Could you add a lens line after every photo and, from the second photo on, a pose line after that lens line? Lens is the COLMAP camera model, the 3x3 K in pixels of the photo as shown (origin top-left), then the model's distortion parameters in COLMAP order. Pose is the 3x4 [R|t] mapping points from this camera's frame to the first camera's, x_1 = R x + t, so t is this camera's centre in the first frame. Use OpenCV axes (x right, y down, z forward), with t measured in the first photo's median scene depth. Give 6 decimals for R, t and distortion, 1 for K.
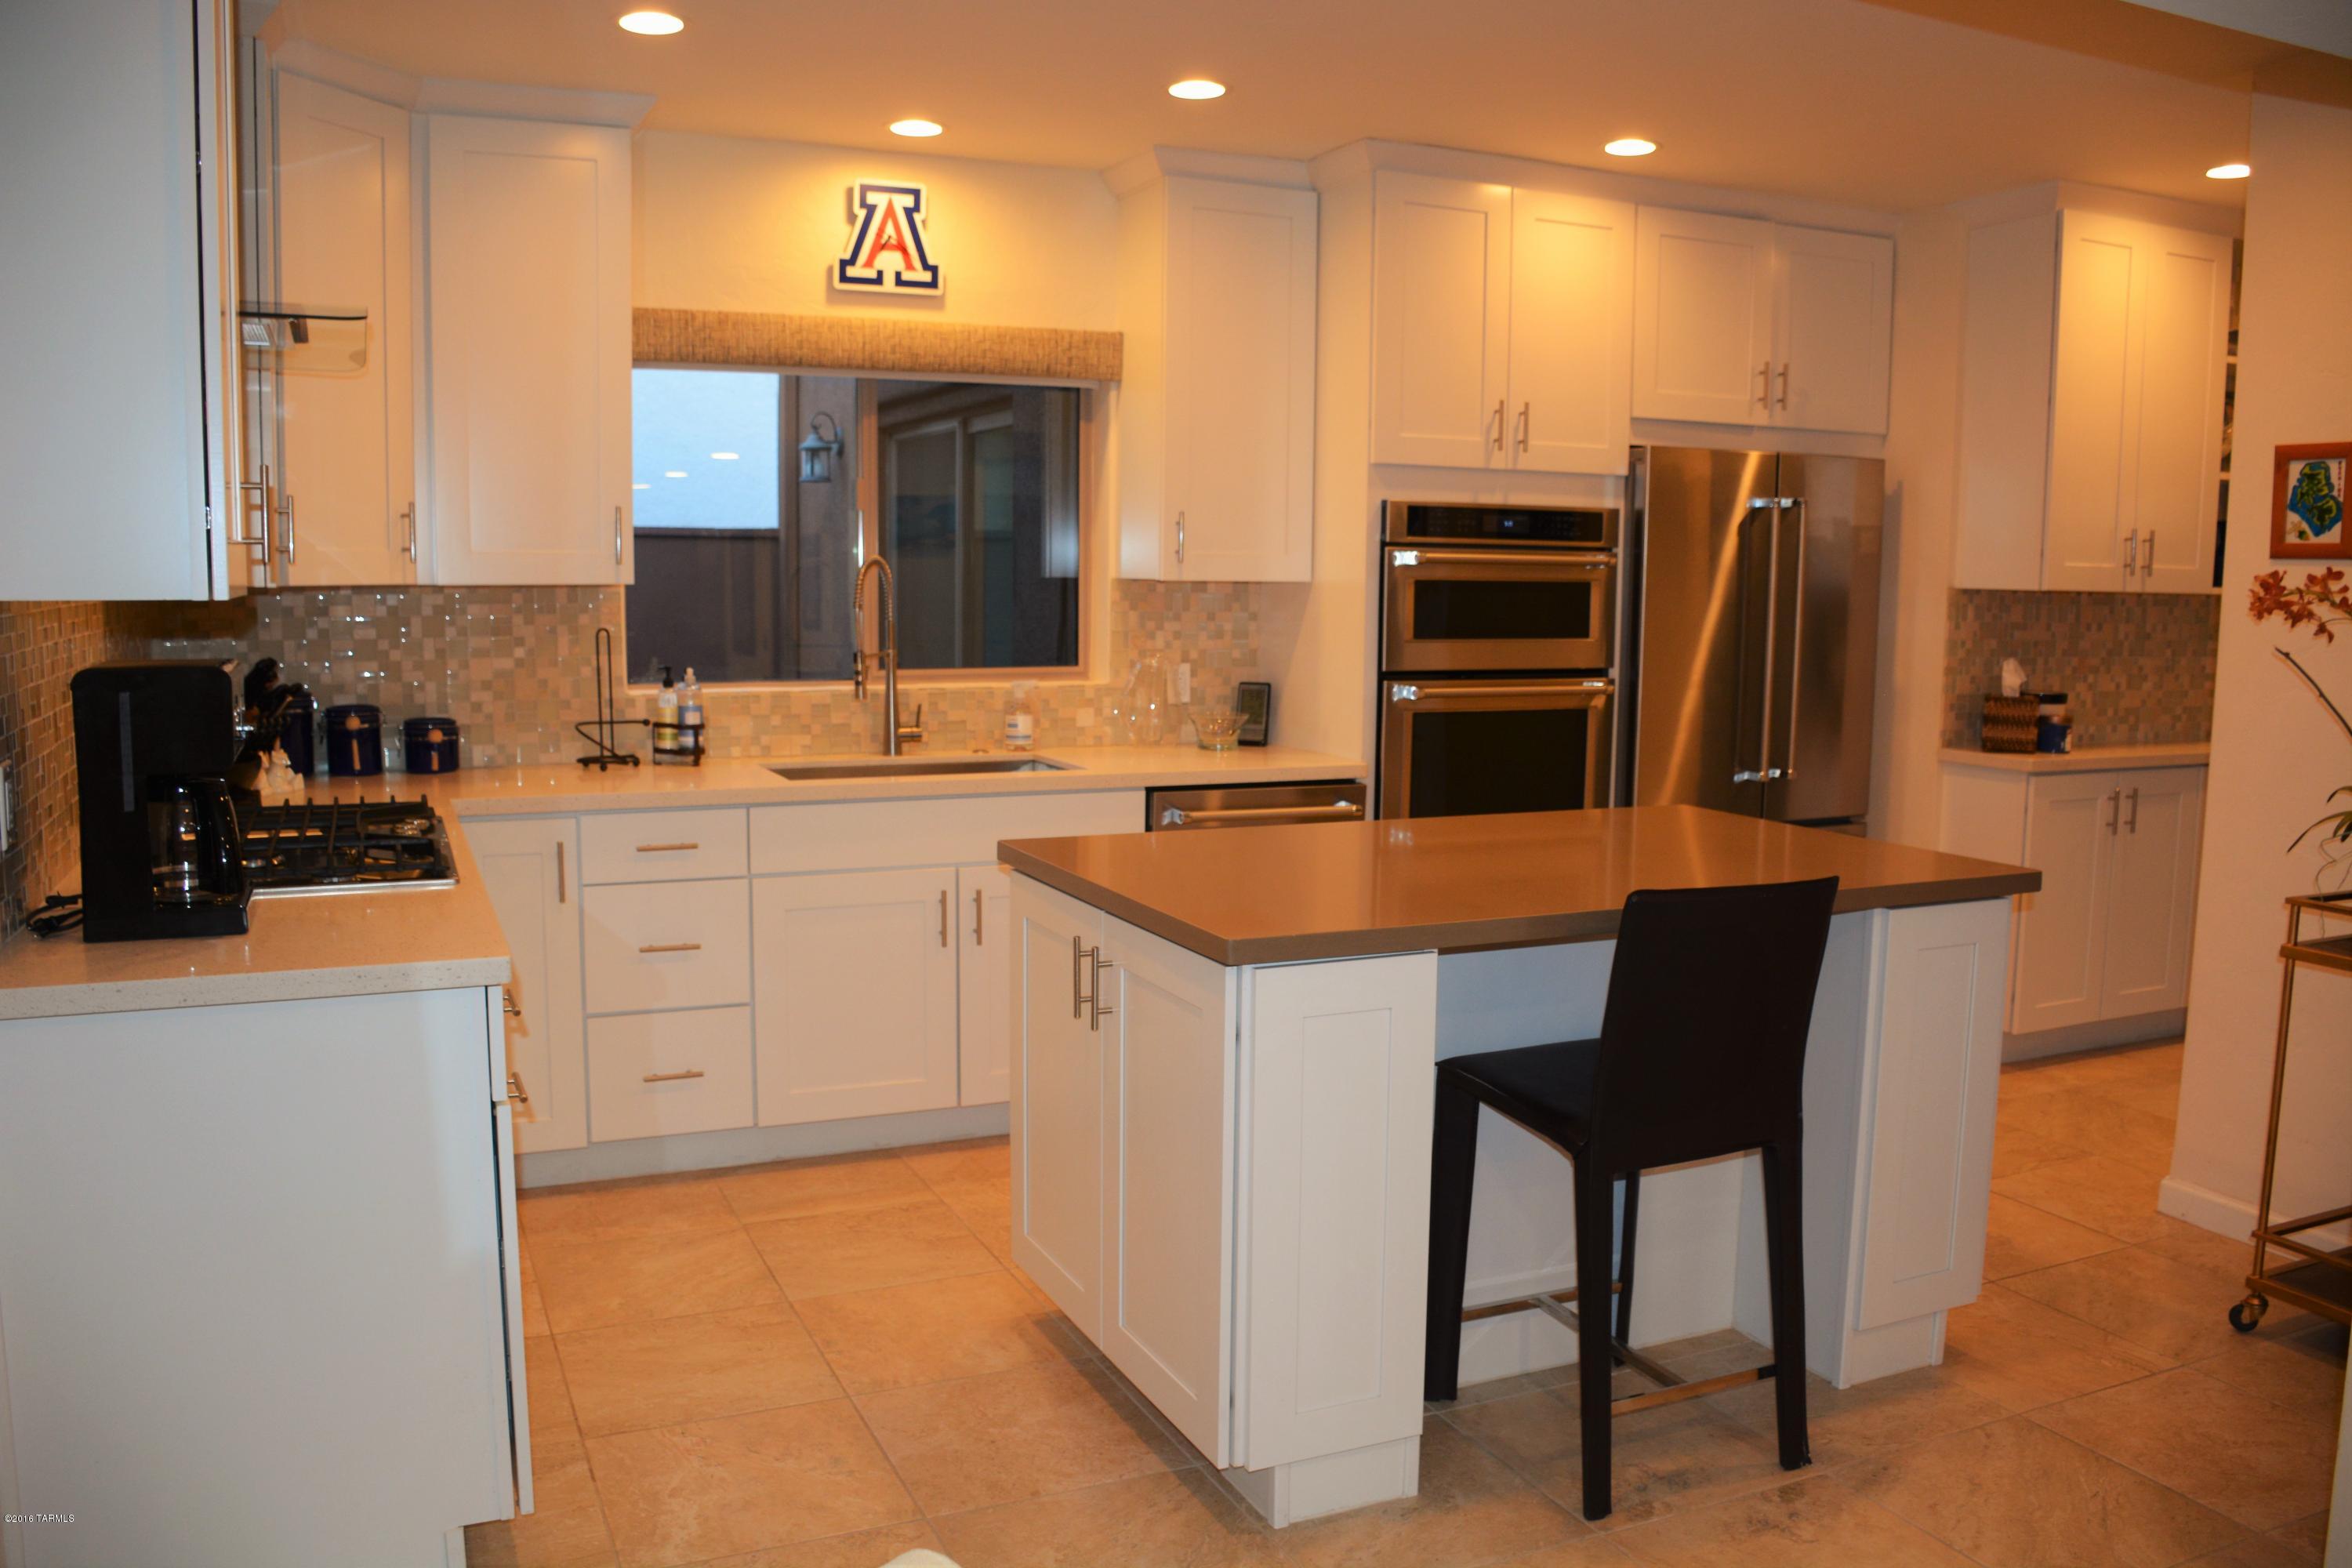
lens RADIAL K [[1852.4, 0, 1158.7], [0, 1852.4, 785.7], [0, 0, 1]] dist [-0.138373, 0.073583]
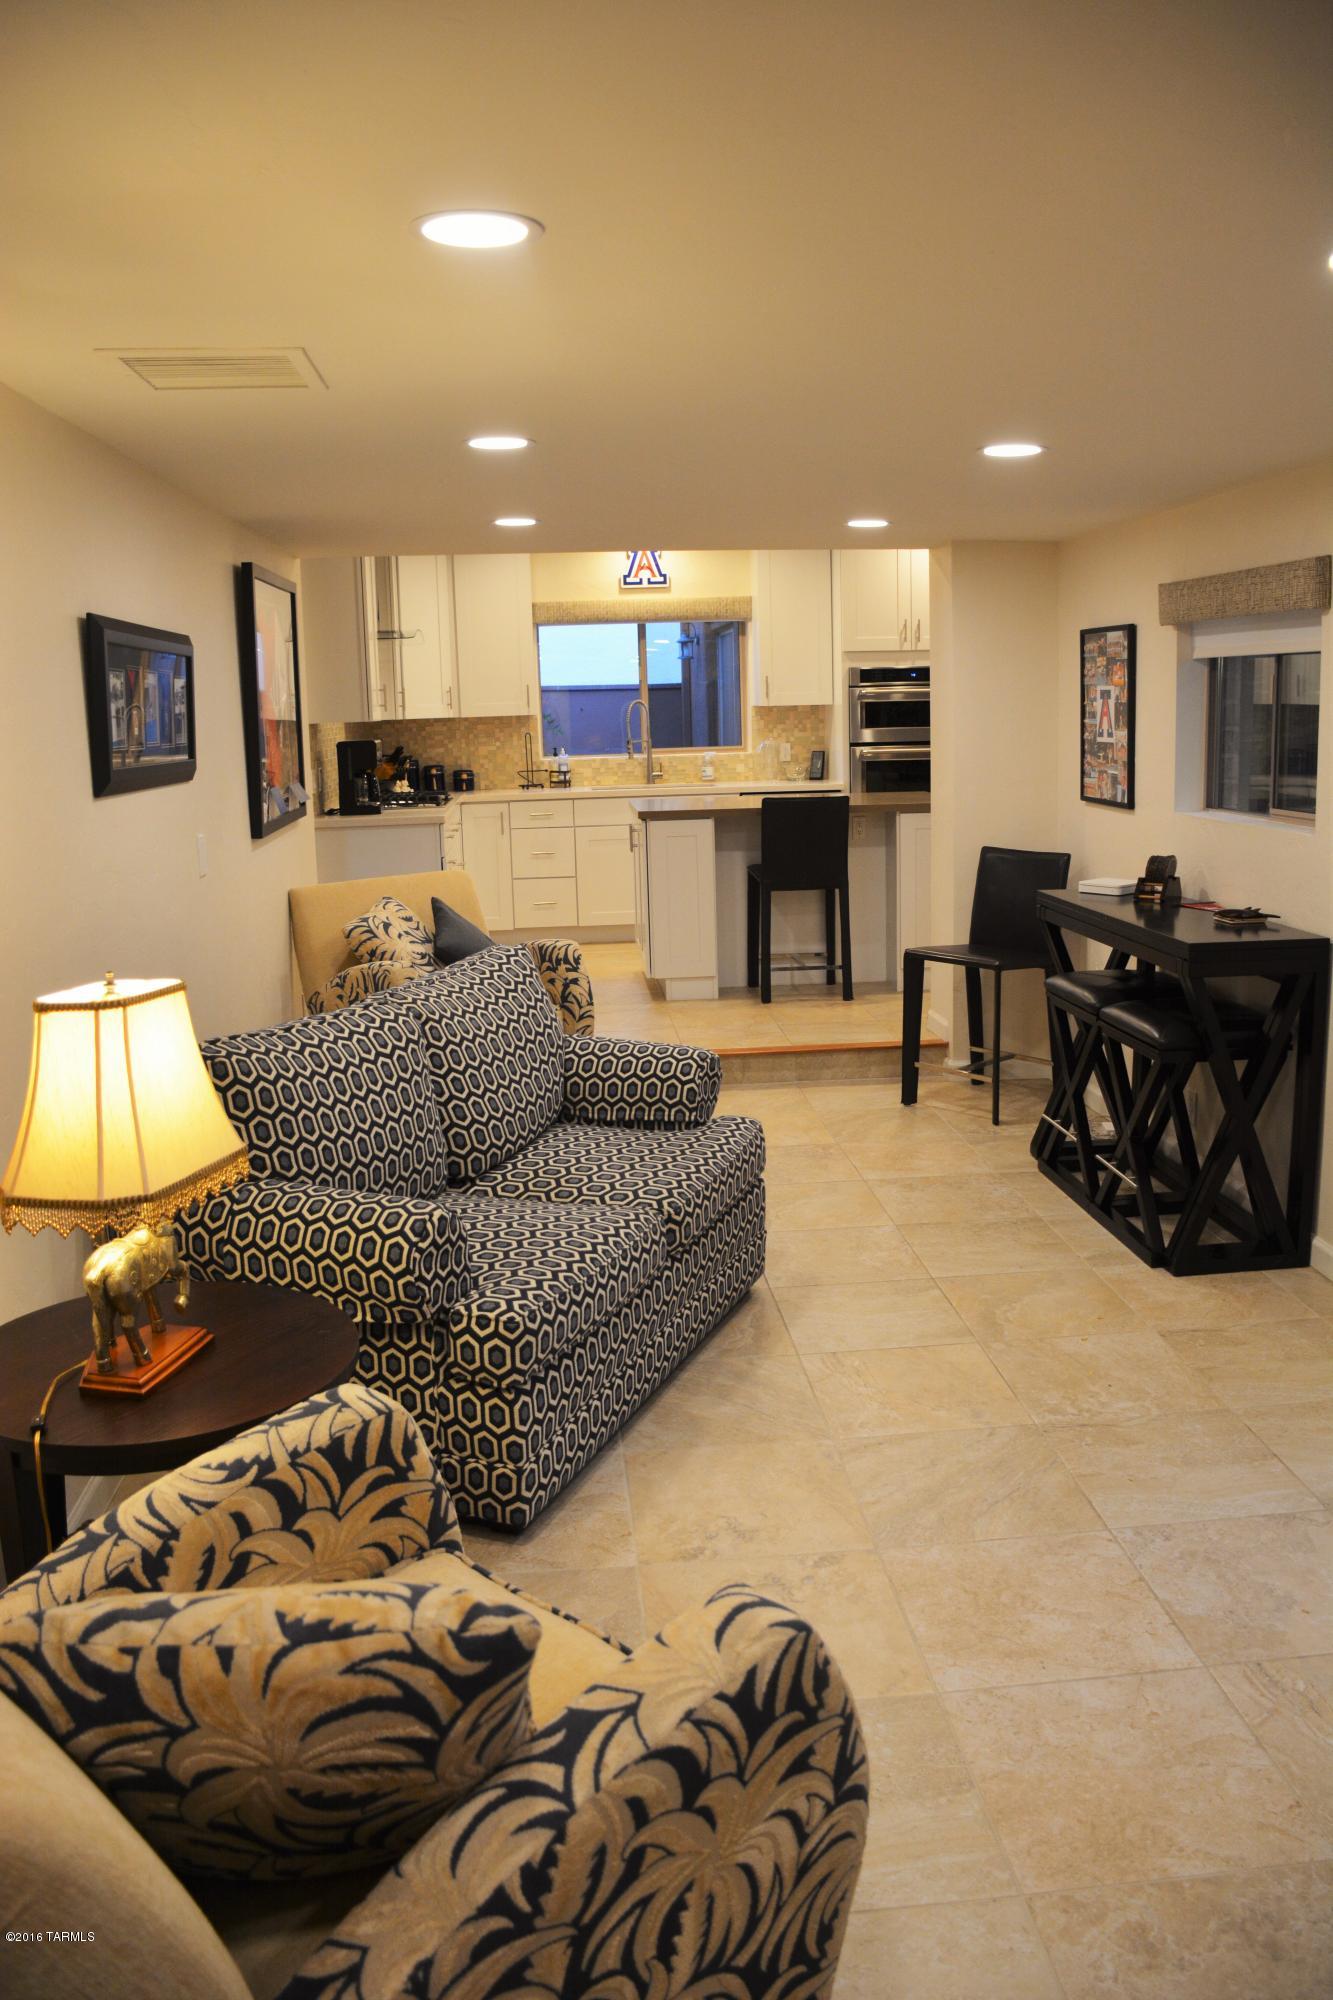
lens RADIAL K [[1575.2, 0, 680.2], [0, 1575.2, 997.2], [0, 0, 1]] dist [-0.138373, 0.073583]
pose [[0.926451, 0.032928, -0.374973, 0.664342], [-0.005606, 0.997263, 0.073723, 0.108671], [0.376374, -0.066198, 0.924100, -0.876121]]
